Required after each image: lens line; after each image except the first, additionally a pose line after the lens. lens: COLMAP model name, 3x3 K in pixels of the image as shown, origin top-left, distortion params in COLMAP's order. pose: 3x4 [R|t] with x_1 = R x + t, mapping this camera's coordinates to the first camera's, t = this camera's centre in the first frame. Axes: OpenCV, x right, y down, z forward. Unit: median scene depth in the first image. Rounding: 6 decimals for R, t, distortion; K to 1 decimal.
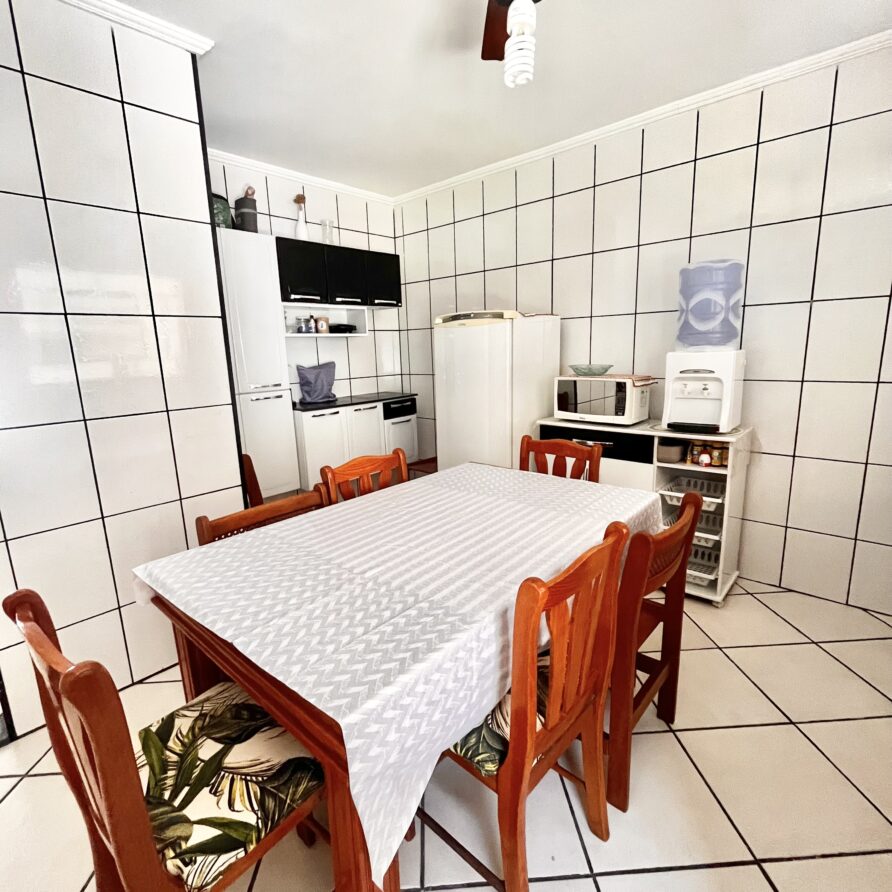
lens RADIAL K [[457.3, 0, 447.3], [0, 457.3, 425.8], [0, 0, 1]] dist [0.011956, -0.000273]
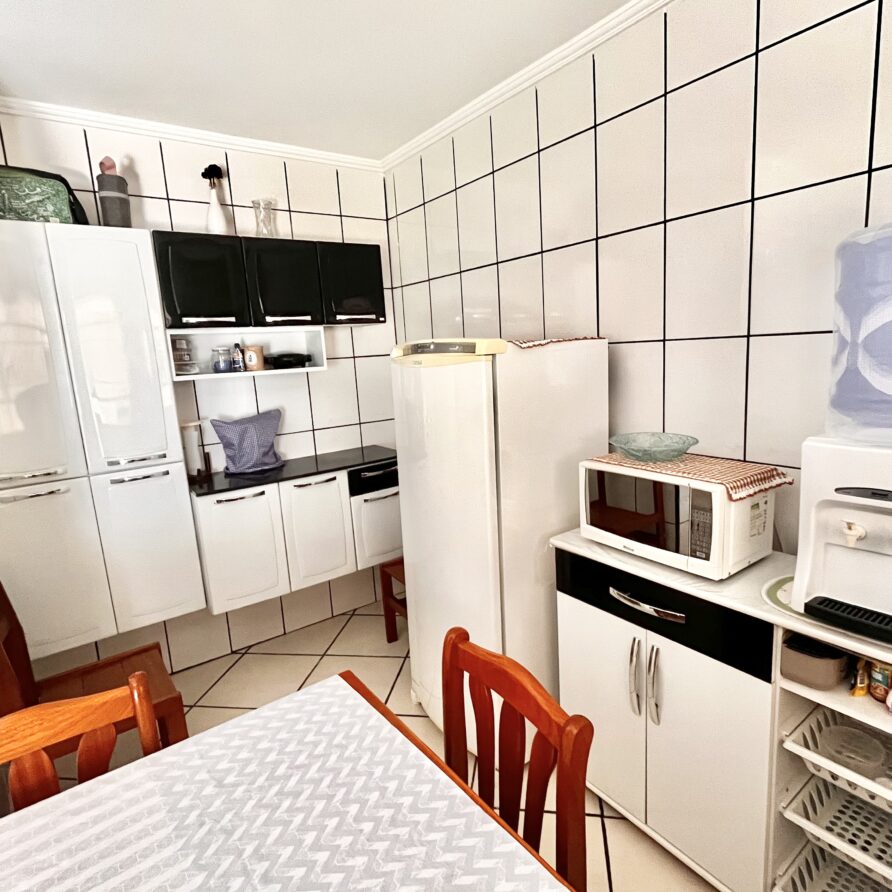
lens RADIAL K [[548.6, 0, 443.6], [0, 548.6, 442.8], [0, 0, 1]] dist [0.001966, -0.001904]
pose [[0.981895, 0.006261, -0.189324, 0.175050], [-0.007128, 0.999967, -0.003895, -0.108519], [0.189293, 0.005174, 0.981907, 0.308231]]
